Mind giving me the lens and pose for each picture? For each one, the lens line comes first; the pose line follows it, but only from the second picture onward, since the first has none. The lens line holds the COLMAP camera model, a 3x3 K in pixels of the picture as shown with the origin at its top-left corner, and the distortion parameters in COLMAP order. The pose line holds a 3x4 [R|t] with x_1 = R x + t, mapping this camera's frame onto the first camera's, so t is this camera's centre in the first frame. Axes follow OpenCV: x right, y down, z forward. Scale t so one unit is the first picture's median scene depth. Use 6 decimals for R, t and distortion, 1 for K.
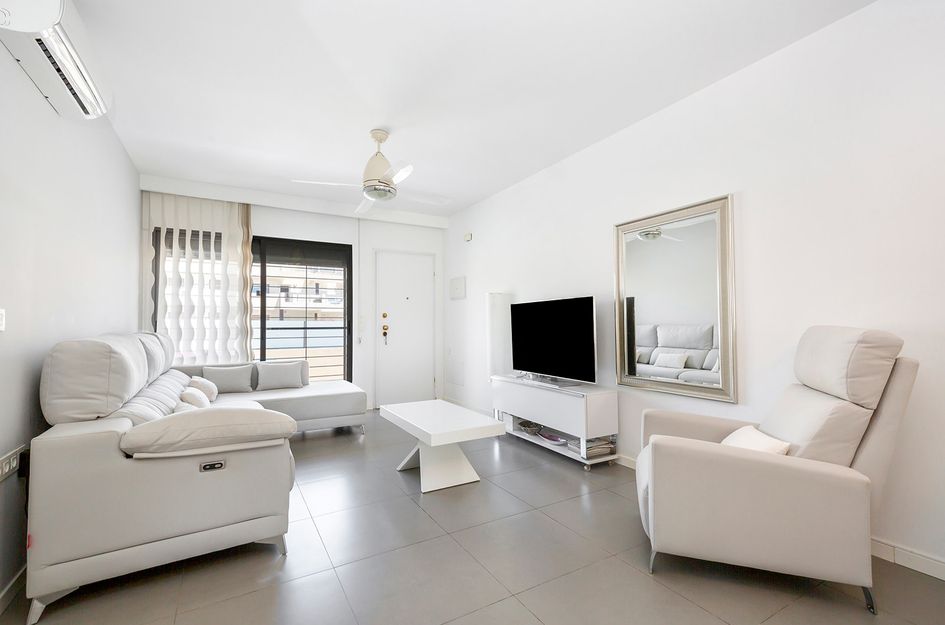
lens RADIAL K [[420.6, 0, 473.2], [0, 420.6, 315.7], [0, 0, 1]] dist [0.030743, -0.008409]
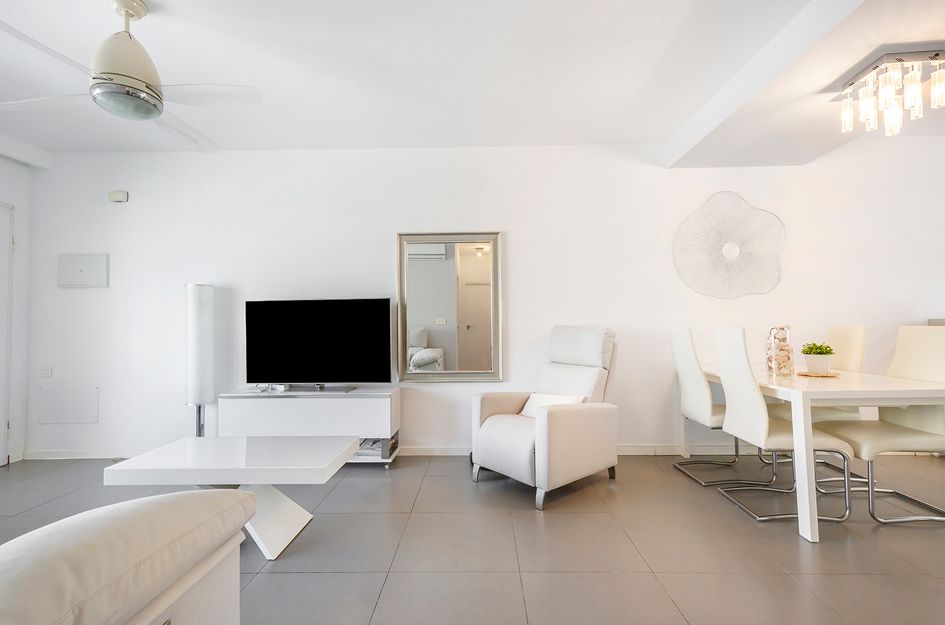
lens RADIAL K [[420.6, 0, 473.2], [0, 420.6, 315.7], [0, 0, 1]] dist [0.030743, -0.008409]
pose [[0.516562, 0.021041, 0.855991, -0.370158], [-0.012421, 0.999777, -0.017079, 0.007955], [-0.856160, -0.001810, 0.516708, 0.216748]]
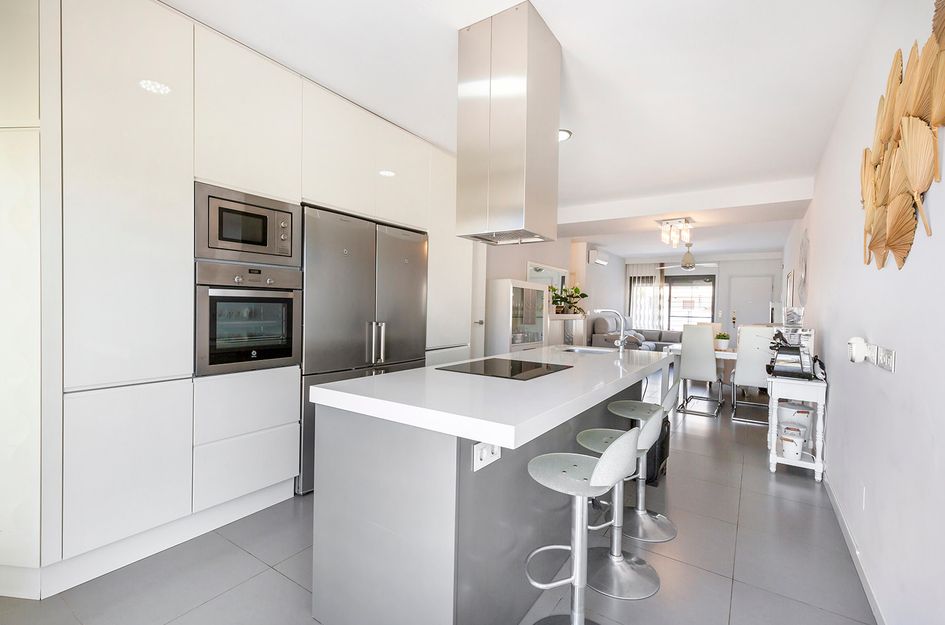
lens RADIAL K [[420.6, 0, 473.2], [0, 420.6, 315.7], [0, 0, 1]] dist [0.030743, -0.008409]
pose [[0.444475, 0.037547, -0.895004, 1.205120], [-0.005709, 0.999220, 0.039084, -0.062577], [0.895773, -0.012262, 0.444342, -1.067111]]
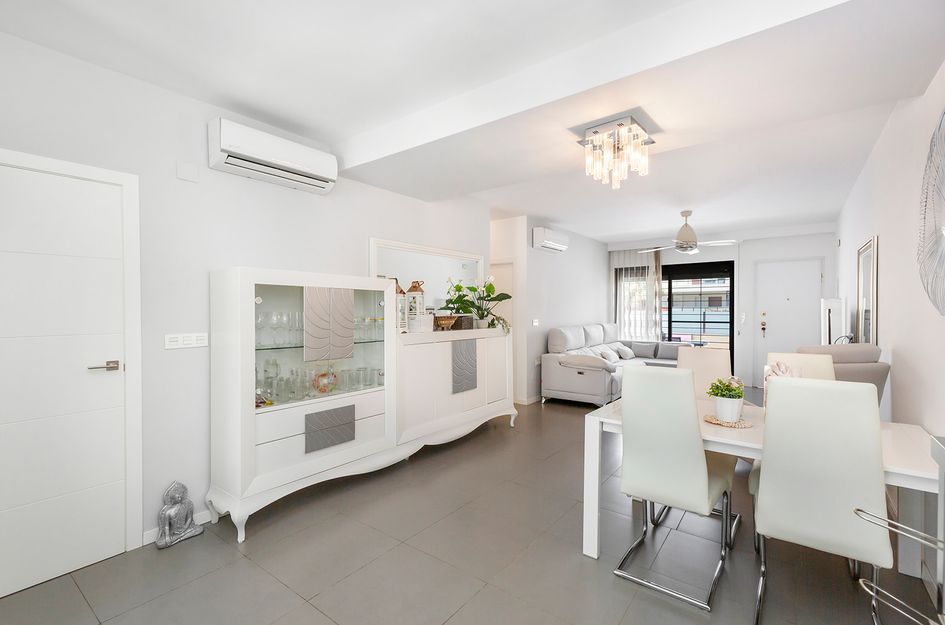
lens RADIAL K [[420.6, 0, 473.2], [0, 420.6, 315.7], [0, 0, 1]] dist [0.030743, -0.008409]
pose [[0.395534, 0.021603, -0.918197, 0.781905], [0.020679, 0.999260, 0.032419, -0.068515], [0.918218, -0.031810, 0.394795, -0.365544]]
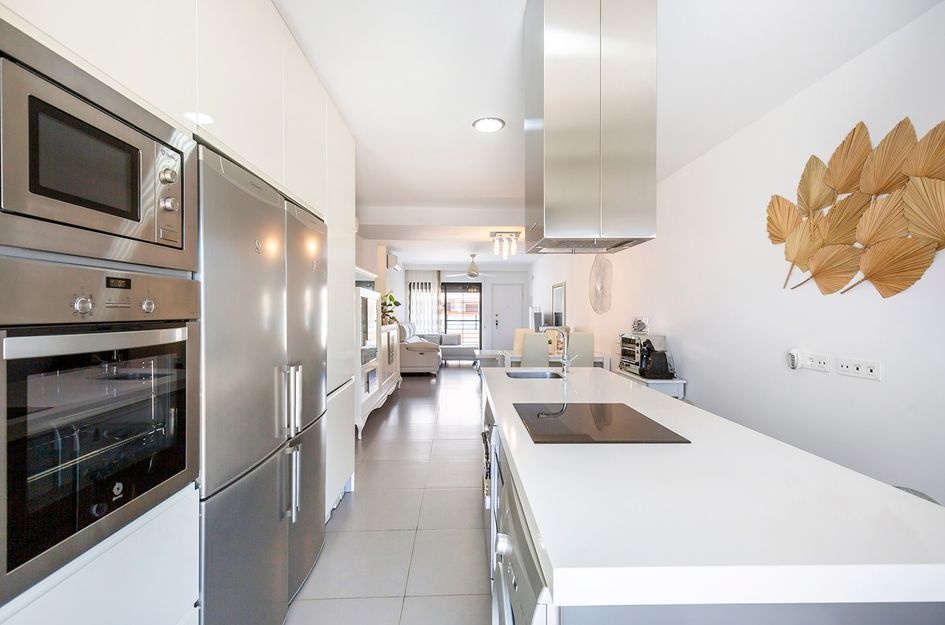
lens RADIAL K [[420.6, 0, 473.2], [0, 420.6, 315.7], [0, 0, 1]] dist [0.030743, -0.008409]
pose [[0.885850, 0.013730, -0.463768, 0.853849], [0.001669, 0.999461, 0.032778, -0.086470], [0.463969, -0.029811, 0.885350, -1.184689]]
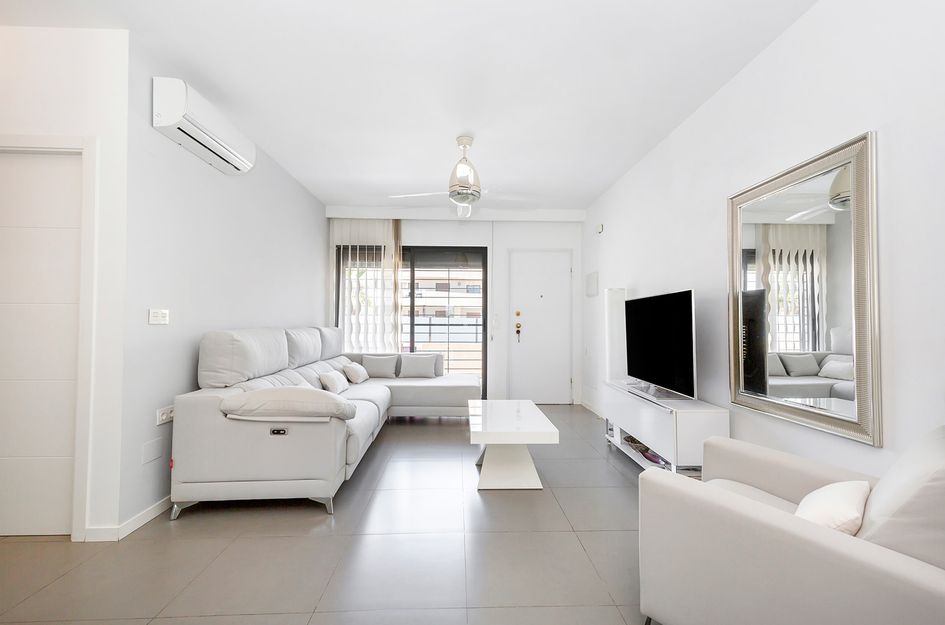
lens RADIAL K [[420.6, 0, 473.2], [0, 420.6, 315.7], [0, 0, 1]] dist [0.030743, -0.008409]
pose [[0.882988, 0.003141, -0.469384, 0.221204], [-0.000540, 0.999984, 0.005676, -0.001233], [0.469394, -0.004759, 0.882976, 0.067097]]
